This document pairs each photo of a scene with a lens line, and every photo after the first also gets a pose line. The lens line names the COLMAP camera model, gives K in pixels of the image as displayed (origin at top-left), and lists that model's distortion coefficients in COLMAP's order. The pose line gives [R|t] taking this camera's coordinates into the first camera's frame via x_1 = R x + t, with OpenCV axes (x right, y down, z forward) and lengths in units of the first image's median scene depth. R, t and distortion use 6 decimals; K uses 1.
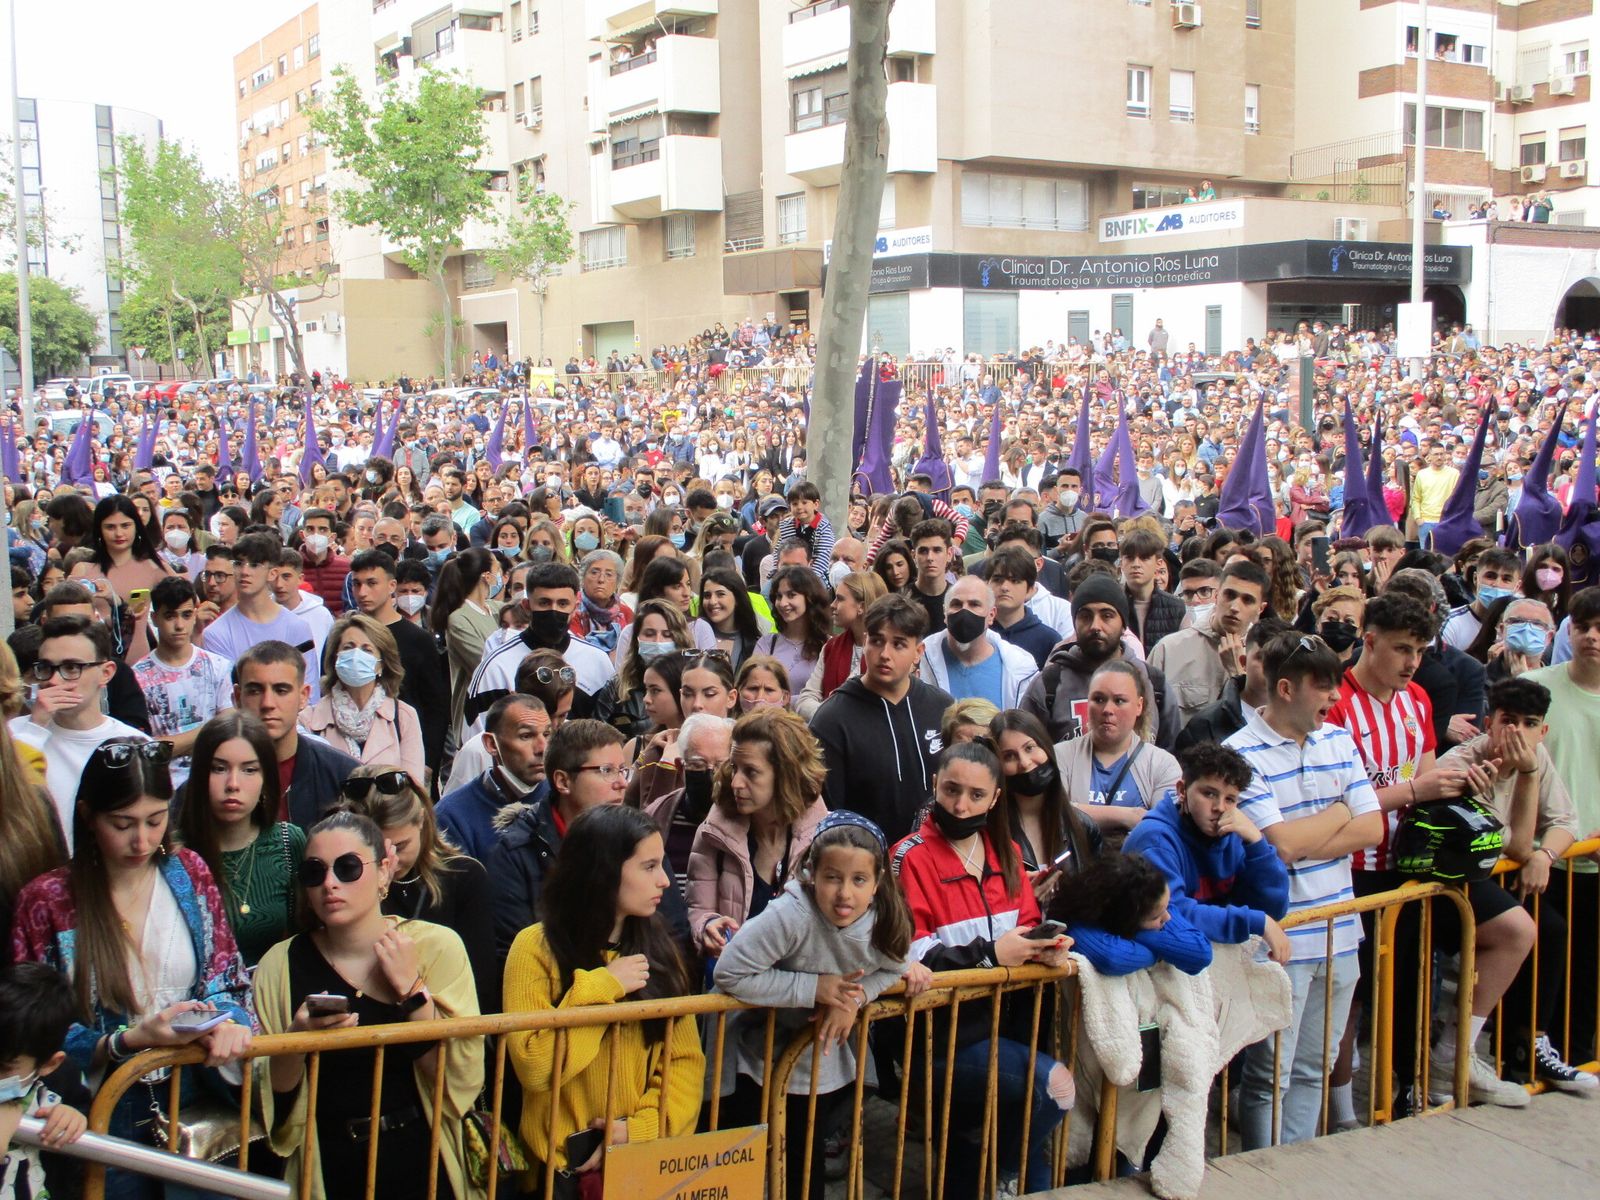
lens RADIAL K [[1773.3, 0, 800.0], [0, 1773.3, 600.0], [0, 0, 1]] dist [-0.008784, -0.007925]
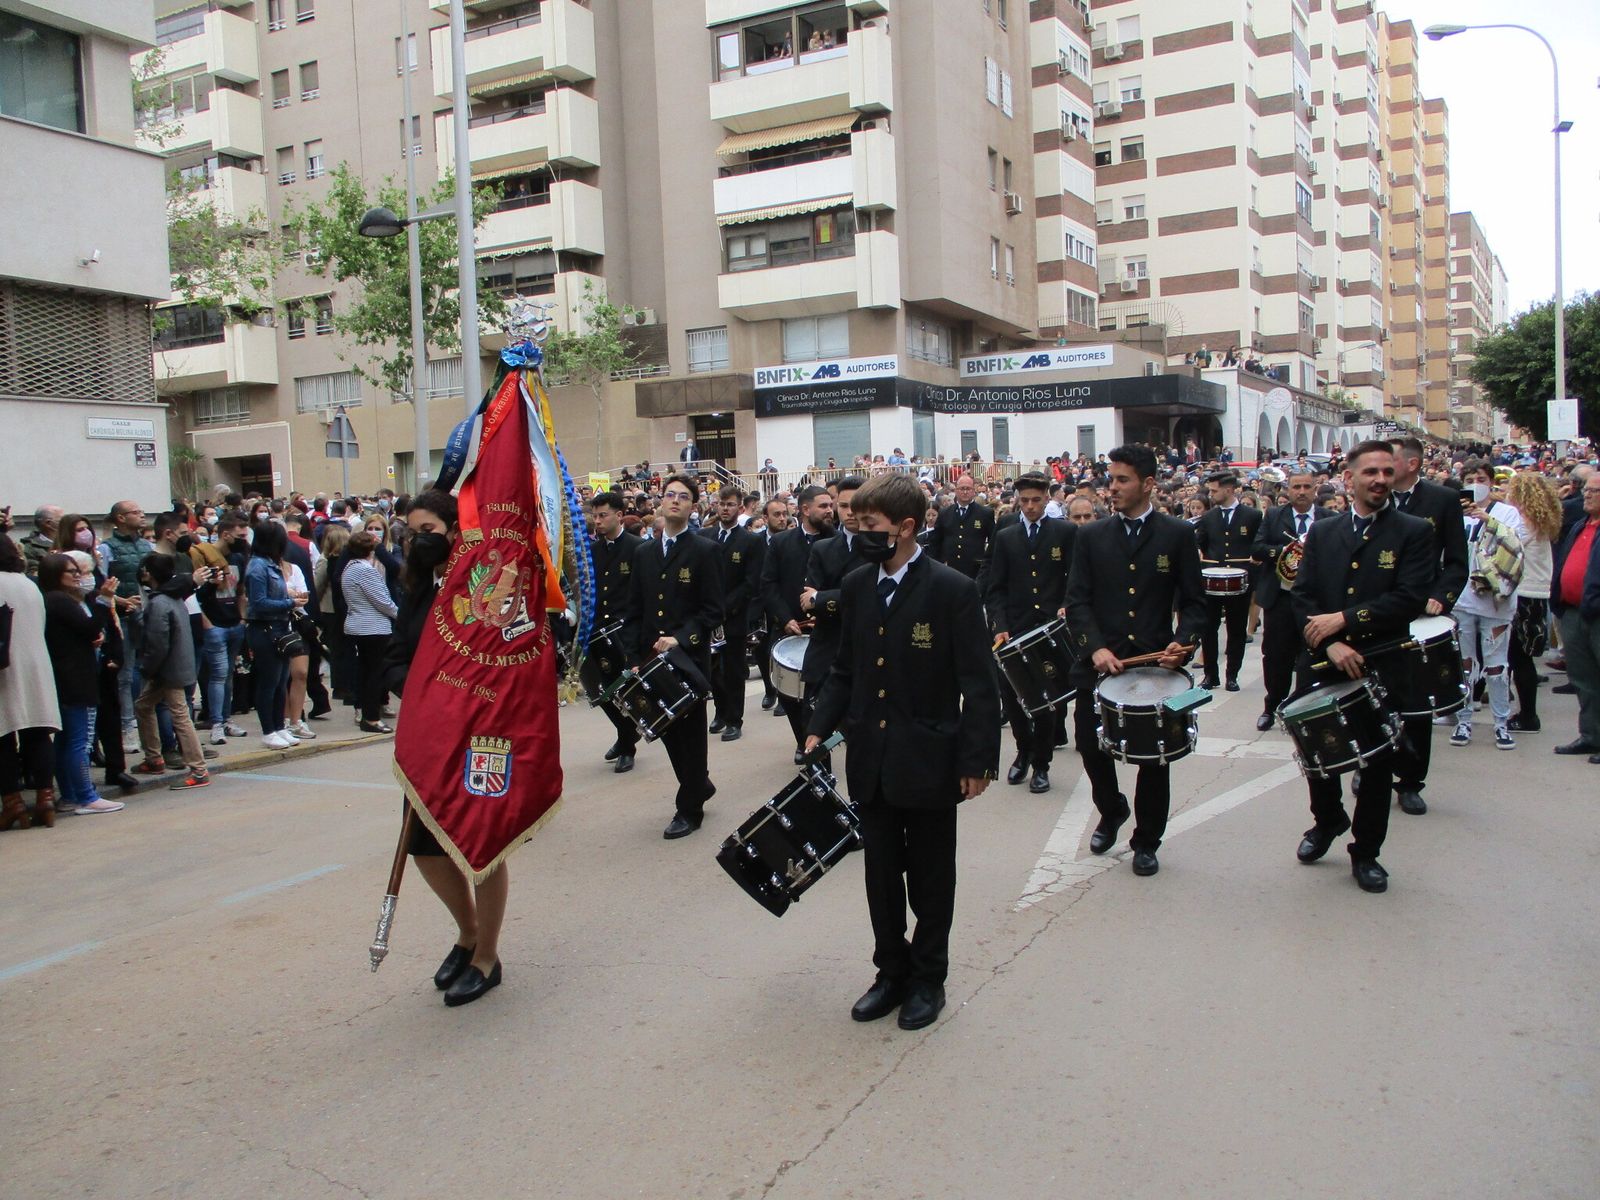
lens RADIAL K [[1332.2, 0, 807.9], [0, 1332.2, 600.2], [0, 0, 1]] dist [-0.002657, -0.001975]
pose [[0.873851, -0.046521, 0.483963, -0.390611], [0.080663, 0.995489, -0.049956, -0.009505], [-0.479455, 0.082692, 0.873662, 0.258856]]
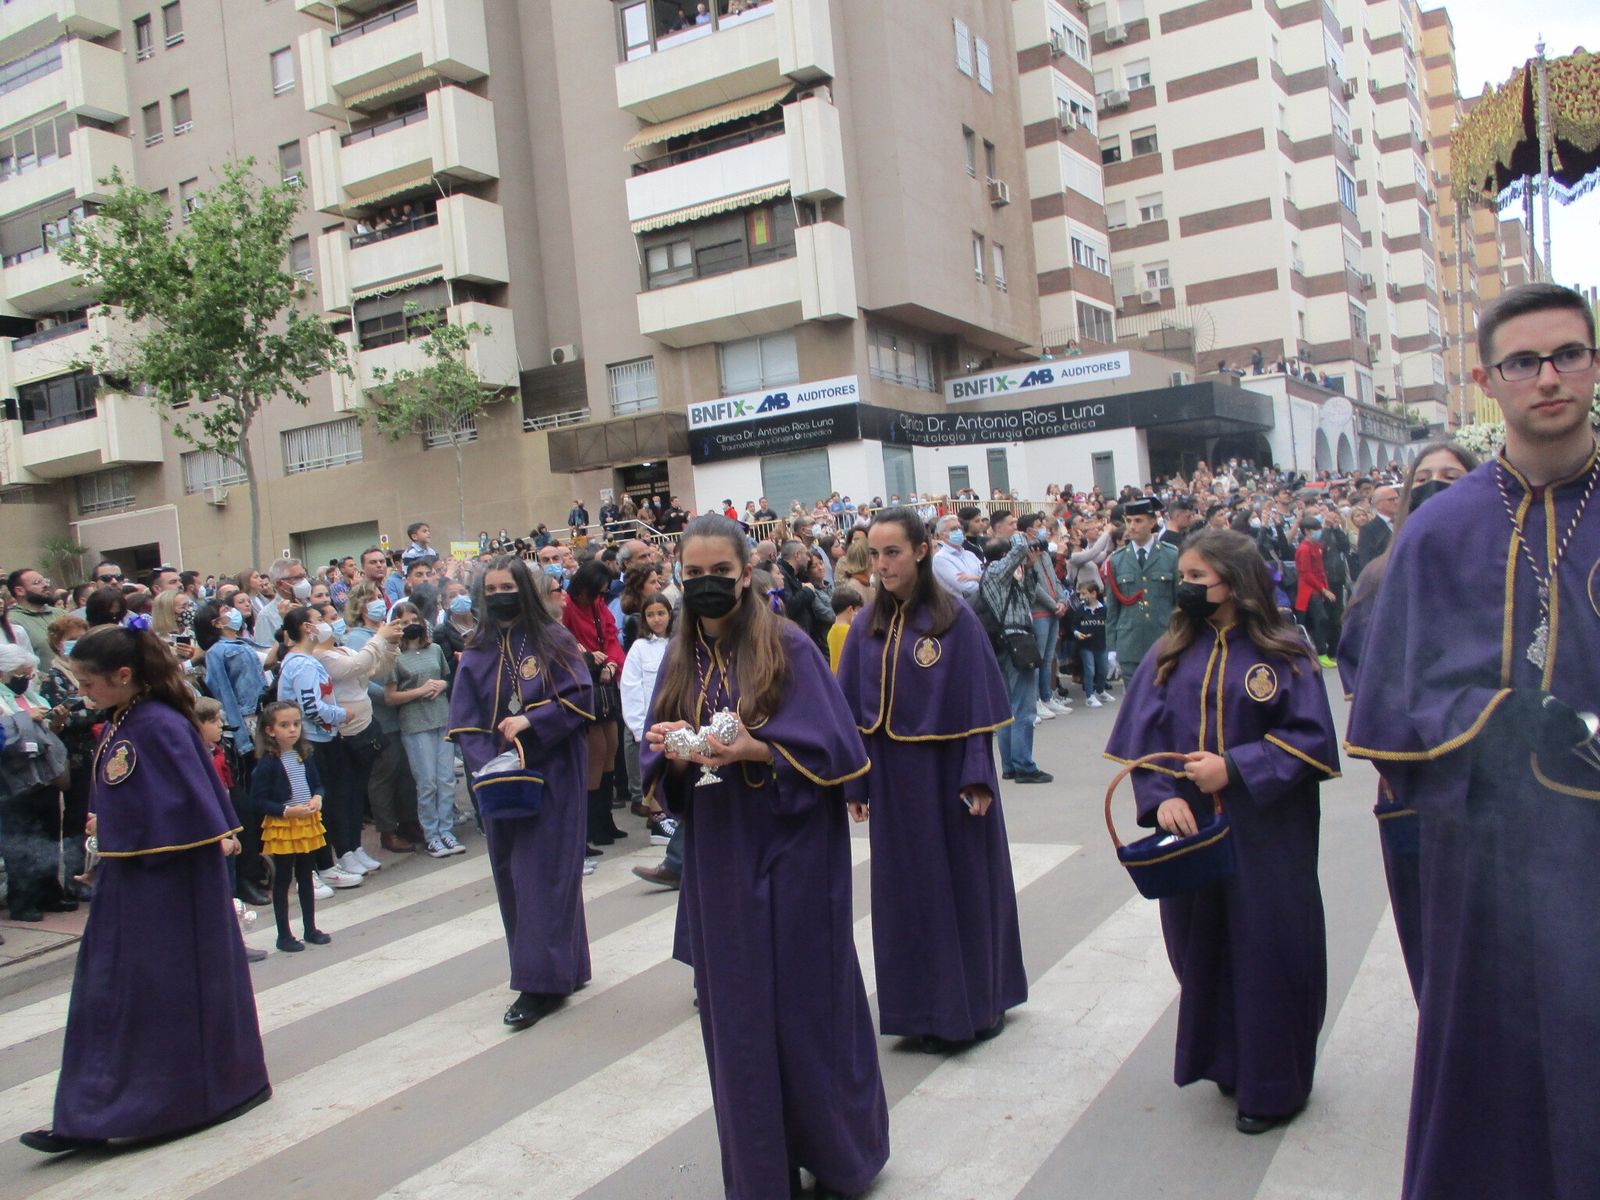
lens RADIAL K [[1332.2, 0, 807.9], [0, 1332.2, 600.2], [0, 0, 1]] dist [-0.002657, -0.001975]
pose [[0.887876, -0.070295, 0.454681, -0.264015], [0.129737, 0.986407, -0.100844, -0.024263], [-0.441411, 0.148526, 0.884927, 0.384595]]
